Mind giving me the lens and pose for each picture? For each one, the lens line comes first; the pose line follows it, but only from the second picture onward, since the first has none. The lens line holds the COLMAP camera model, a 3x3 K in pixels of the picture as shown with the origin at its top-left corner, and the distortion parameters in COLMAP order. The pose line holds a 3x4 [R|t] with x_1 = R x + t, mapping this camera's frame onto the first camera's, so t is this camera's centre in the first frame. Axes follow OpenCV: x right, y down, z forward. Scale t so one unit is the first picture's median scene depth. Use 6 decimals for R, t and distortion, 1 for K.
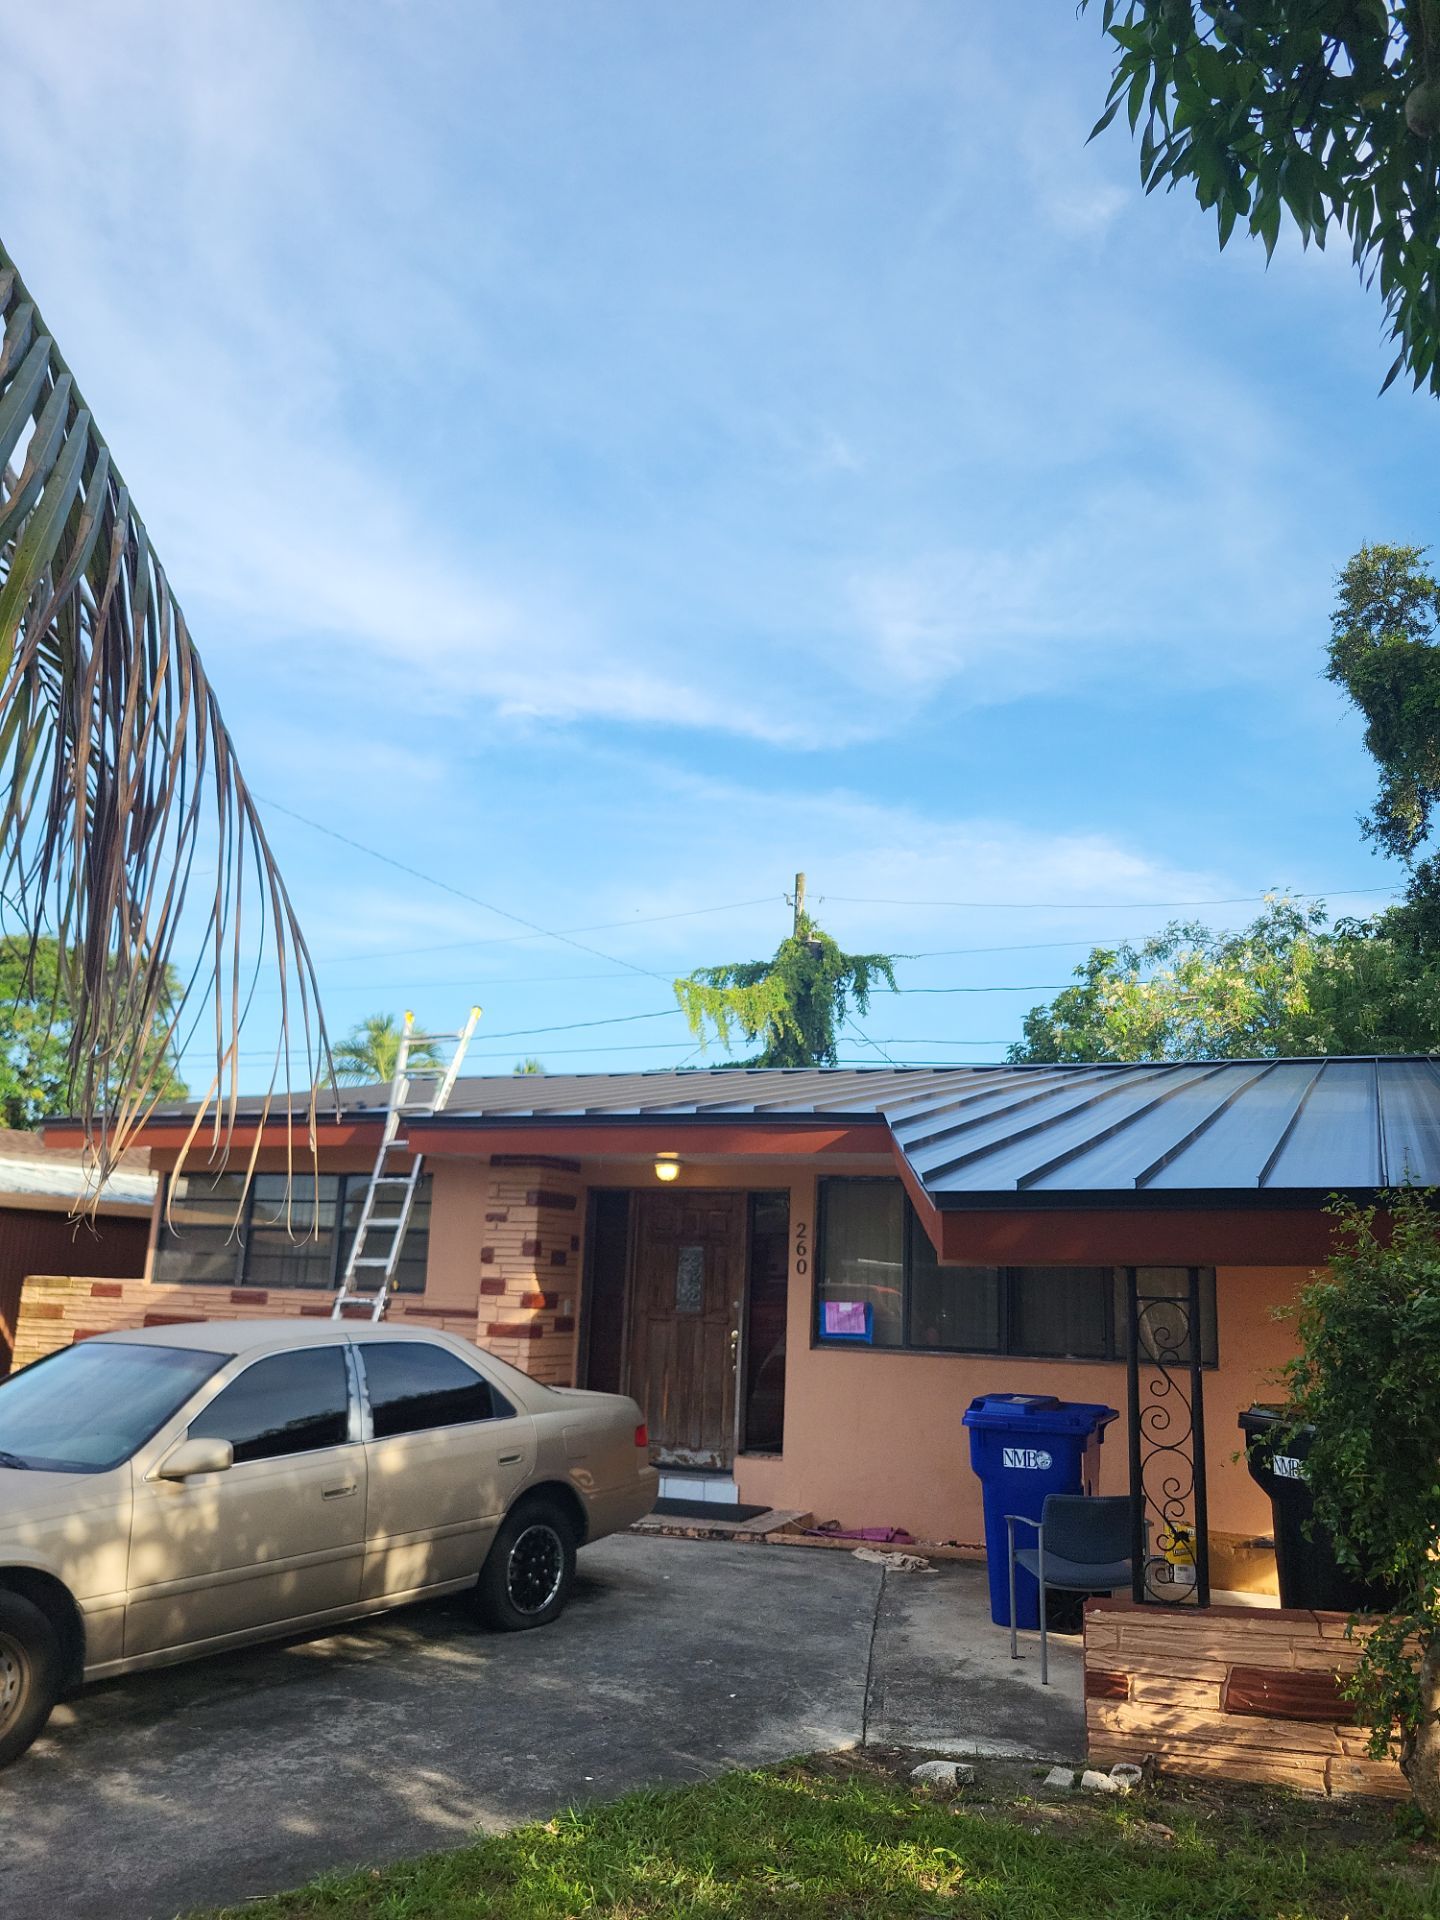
lens RADIAL K [[1454.7, 0, 720.0], [0, 1454.7, 960.0], [0, 0, 1]] dist [0.025765, -0.020281]
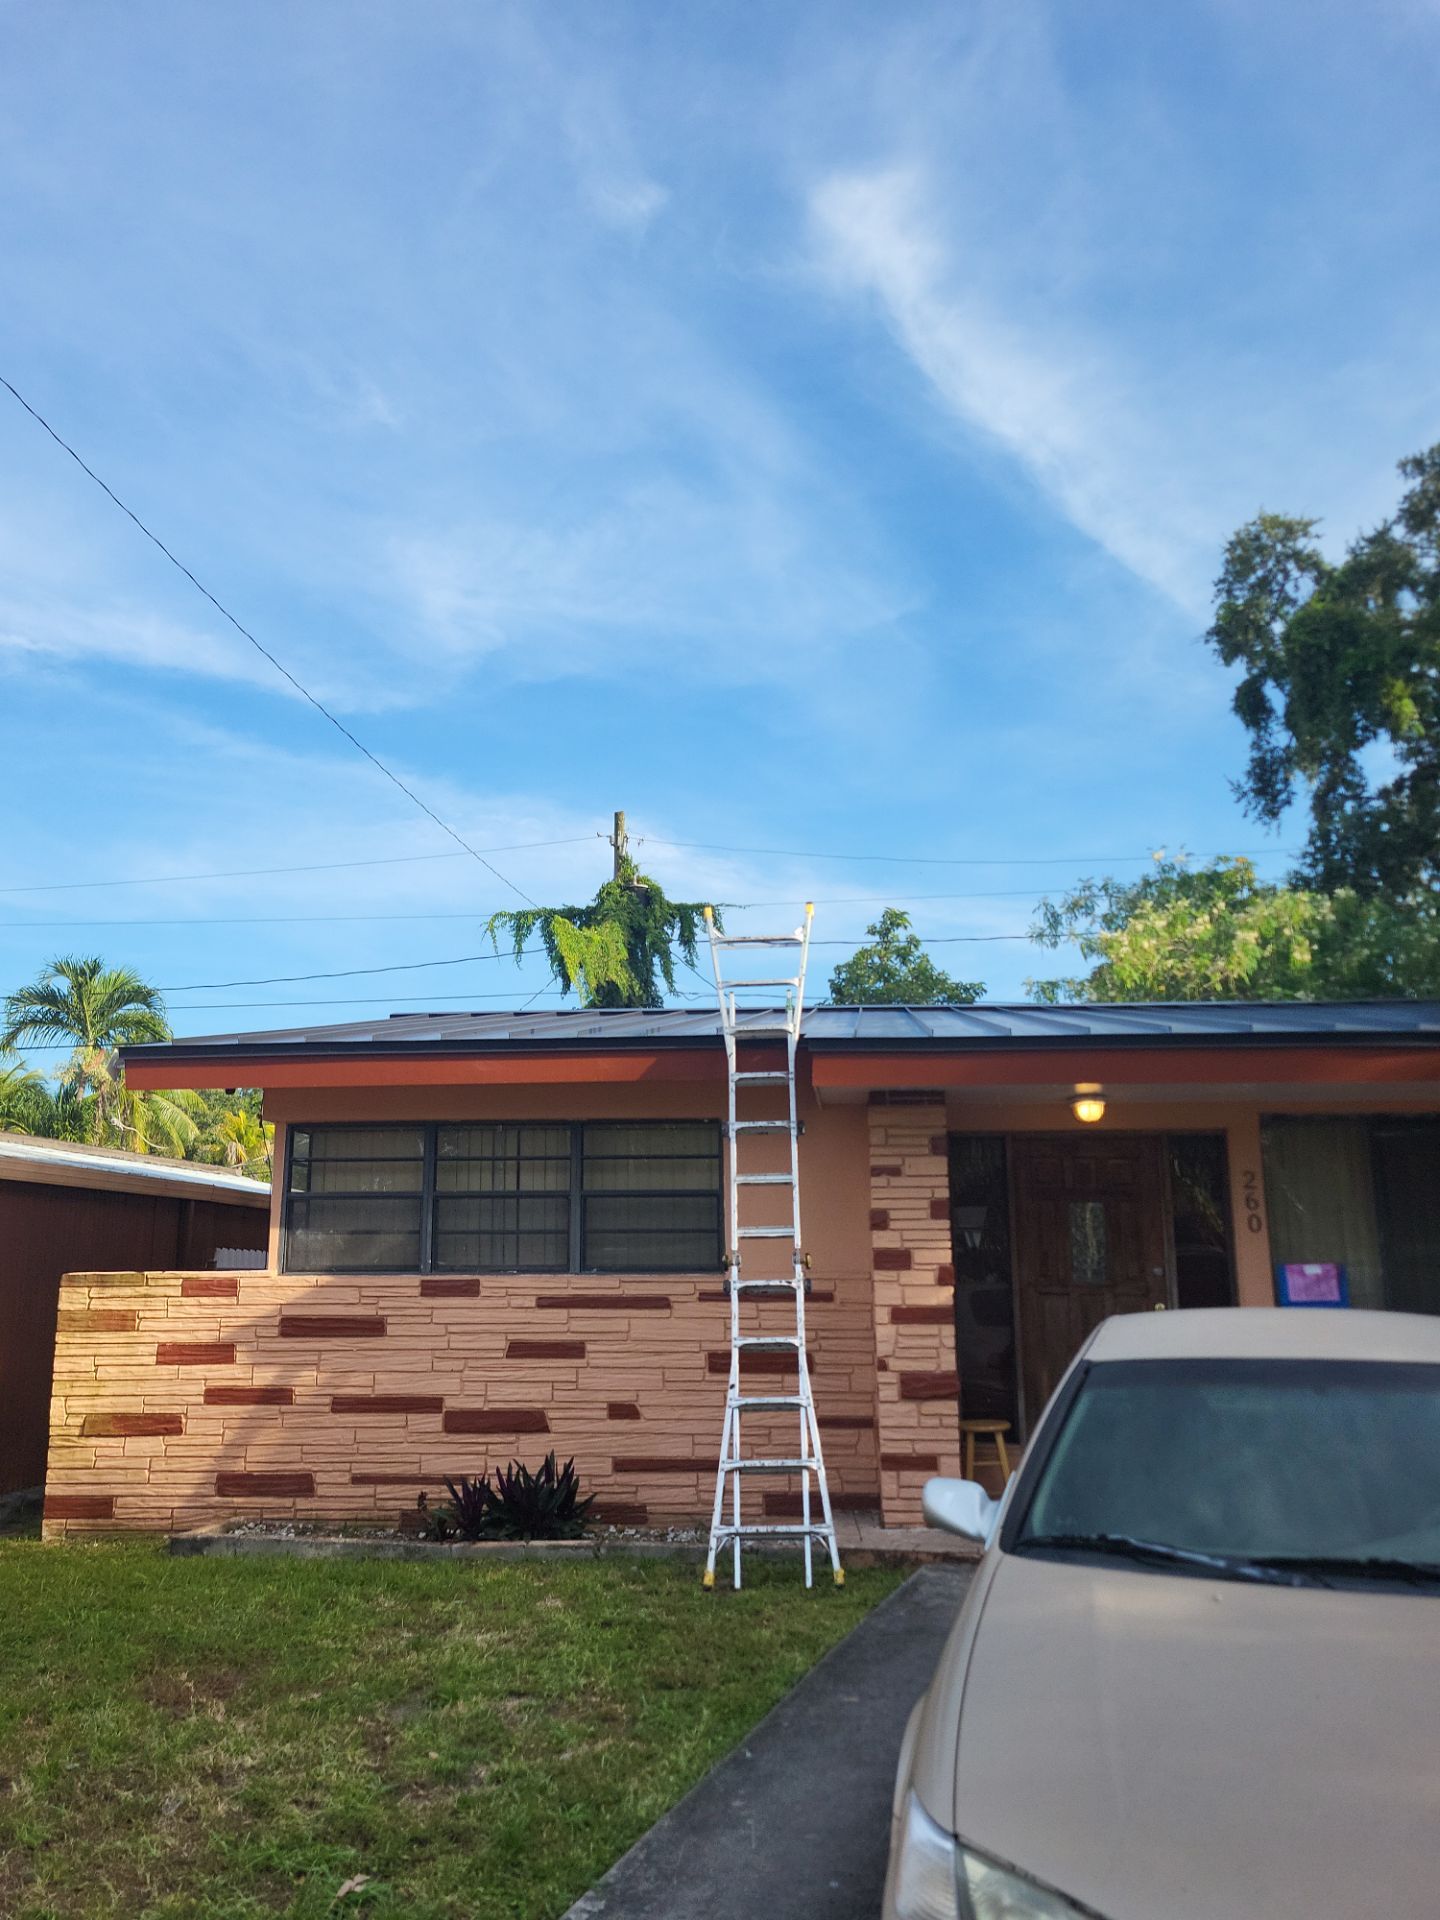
lens RADIAL K [[1439.7, 0, 648.2], [0, 1439.7, 964.2], [0, 0, 1]] dist [0.033082, 0.001108]
pose [[0.951917, 0.026464, 0.305212, -0.341379], [-0.031948, 0.999405, 0.012986, 0.040582], [-0.304687, -0.022113, 0.952196, 0.206209]]
